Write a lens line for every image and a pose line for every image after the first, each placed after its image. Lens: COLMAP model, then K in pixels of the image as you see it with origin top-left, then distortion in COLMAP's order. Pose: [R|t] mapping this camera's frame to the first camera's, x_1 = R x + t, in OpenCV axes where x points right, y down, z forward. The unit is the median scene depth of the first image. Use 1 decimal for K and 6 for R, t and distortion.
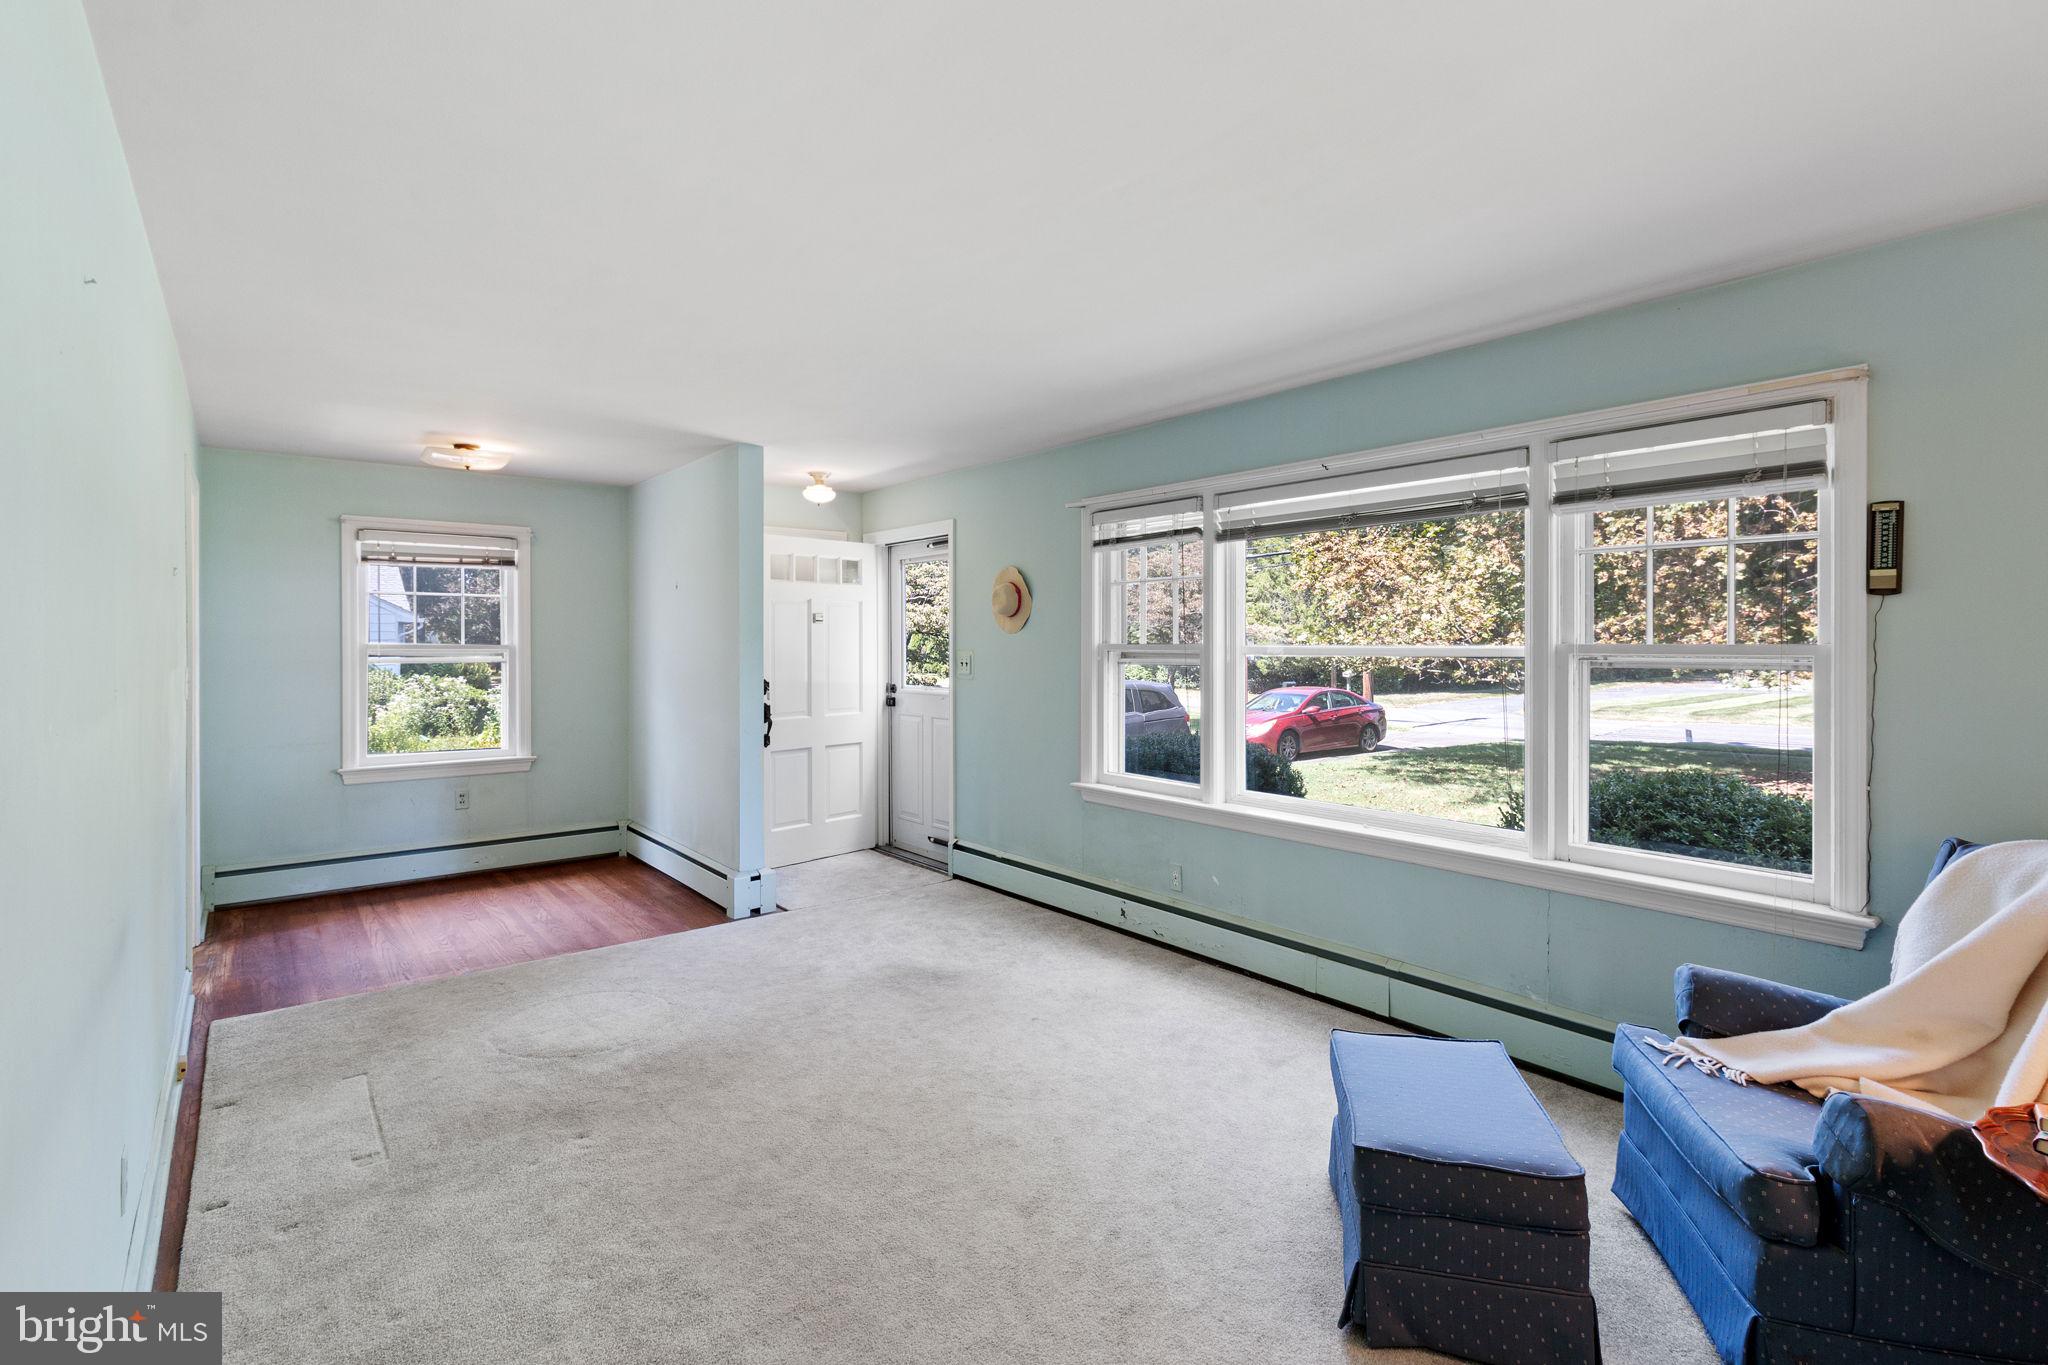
lens RADIAL K [[940.7, 0, 1033.5], [0, 940.7, 659.3], [0, 0, 1]] dist [-0.000633, -0.000253]
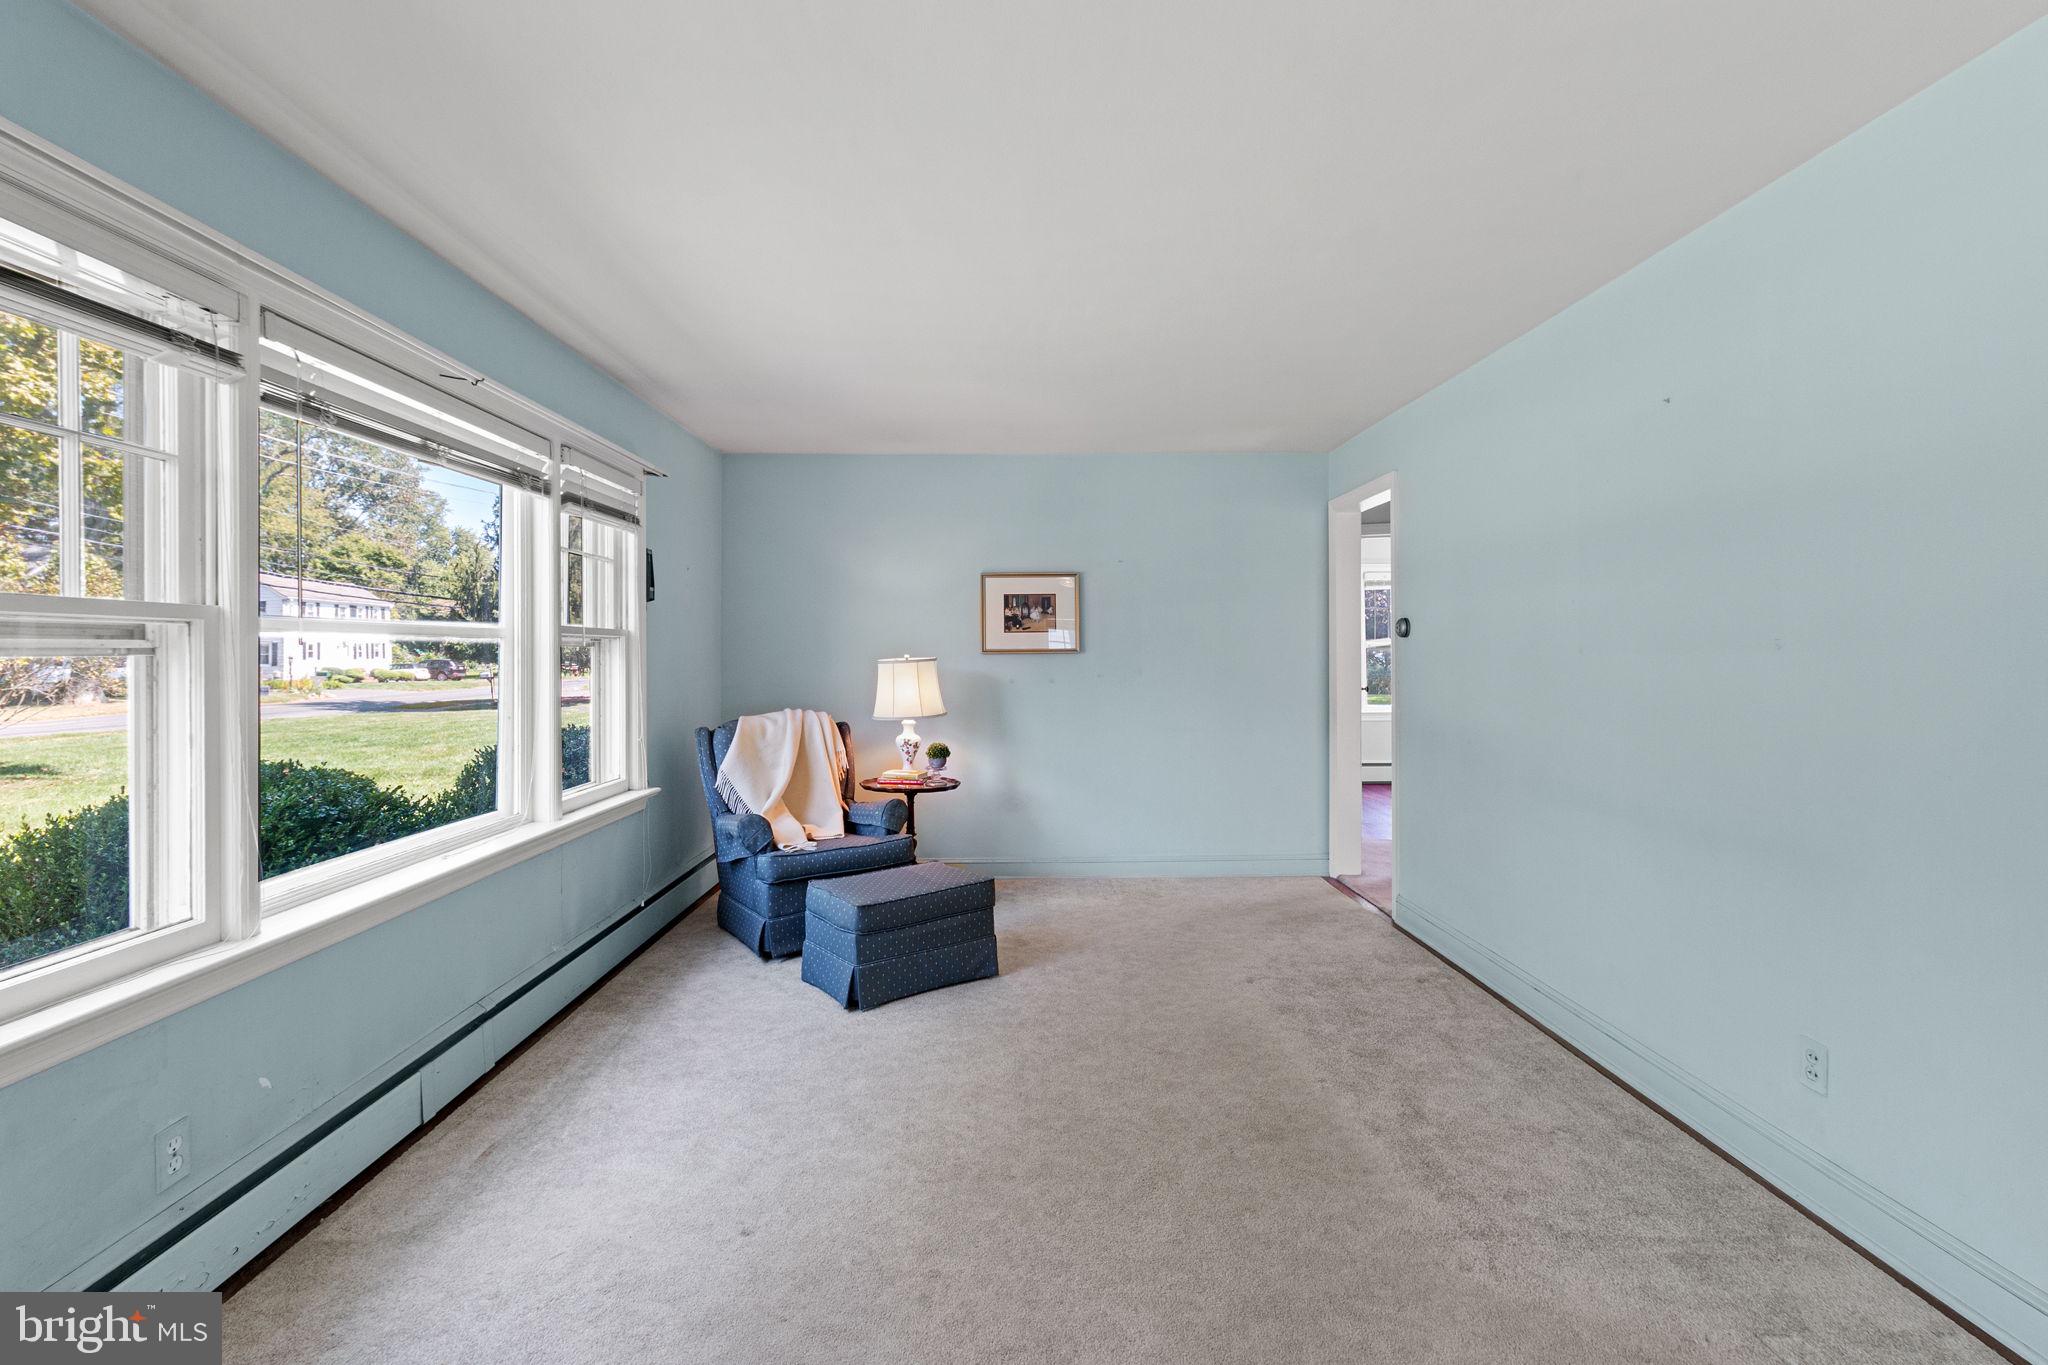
lens RADIAL K [[933.2, 0, 1014.0], [0, 933.2, 651.5], [0, 0, 1]] dist [0.000639, 0.000426]
pose [[-0.775084, -0.005547, 0.631834, -0.457172], [0.001645, 0.999940, 0.010796, 0.003179], [-0.631856, 0.009408, -0.775028, 1.219710]]
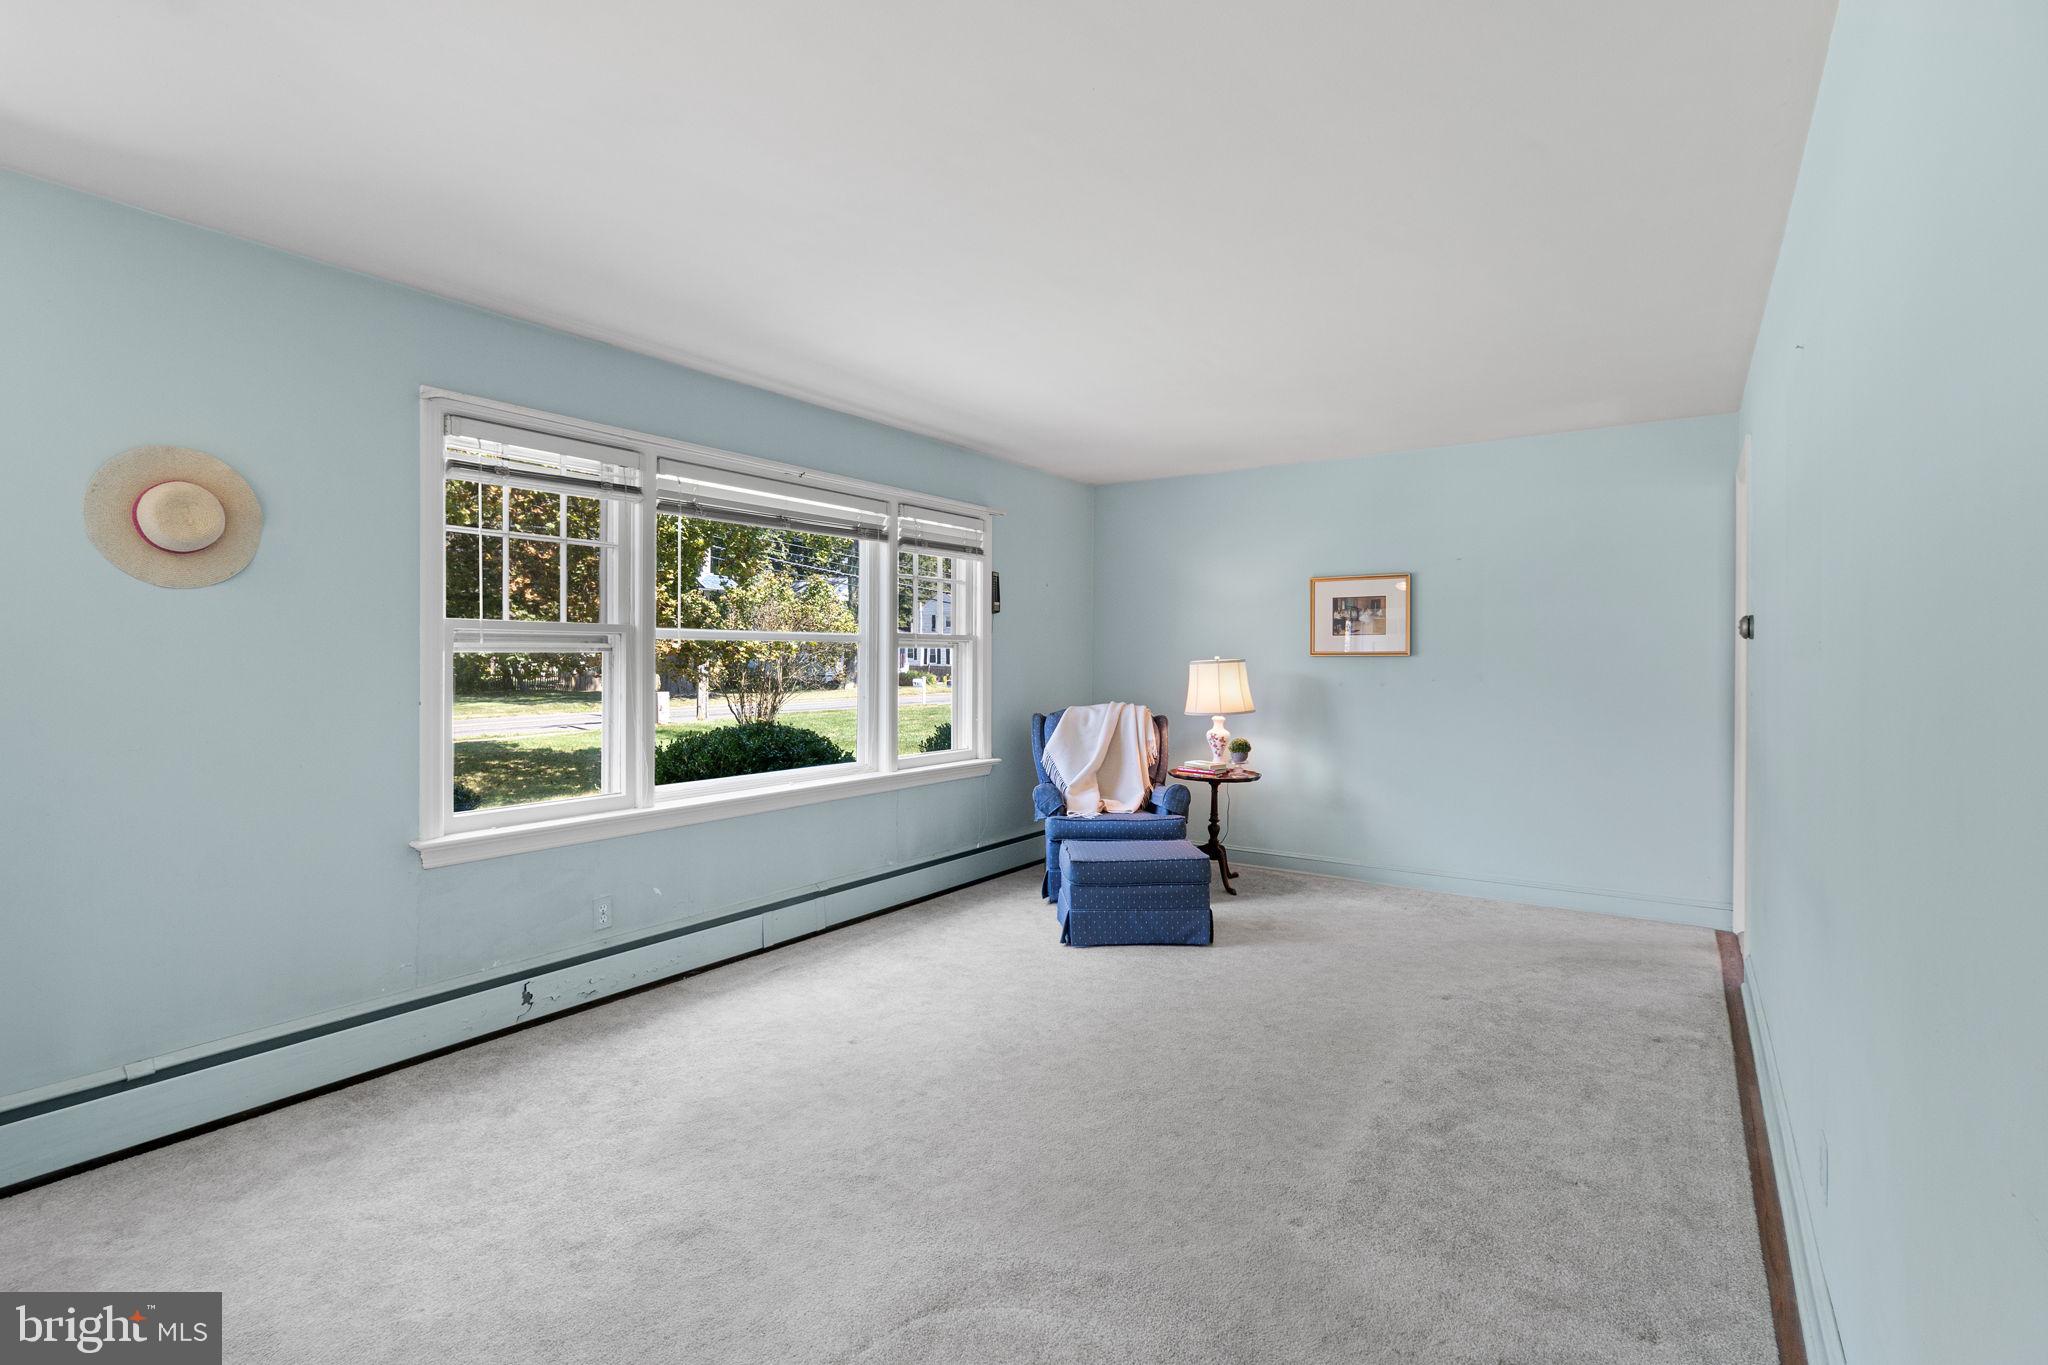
lens RADIAL K [[940.7, 0, 1033.5], [0, 940.7, 659.3], [0, 0, 1]] dist [-0.000633, -0.000253]
pose [[-0.274820, -0.013444, 0.961402, -0.813622], [0.001730, 0.999894, 0.014477, 0.004341], [-0.961494, 0.005642, -0.274767, 0.973080]]
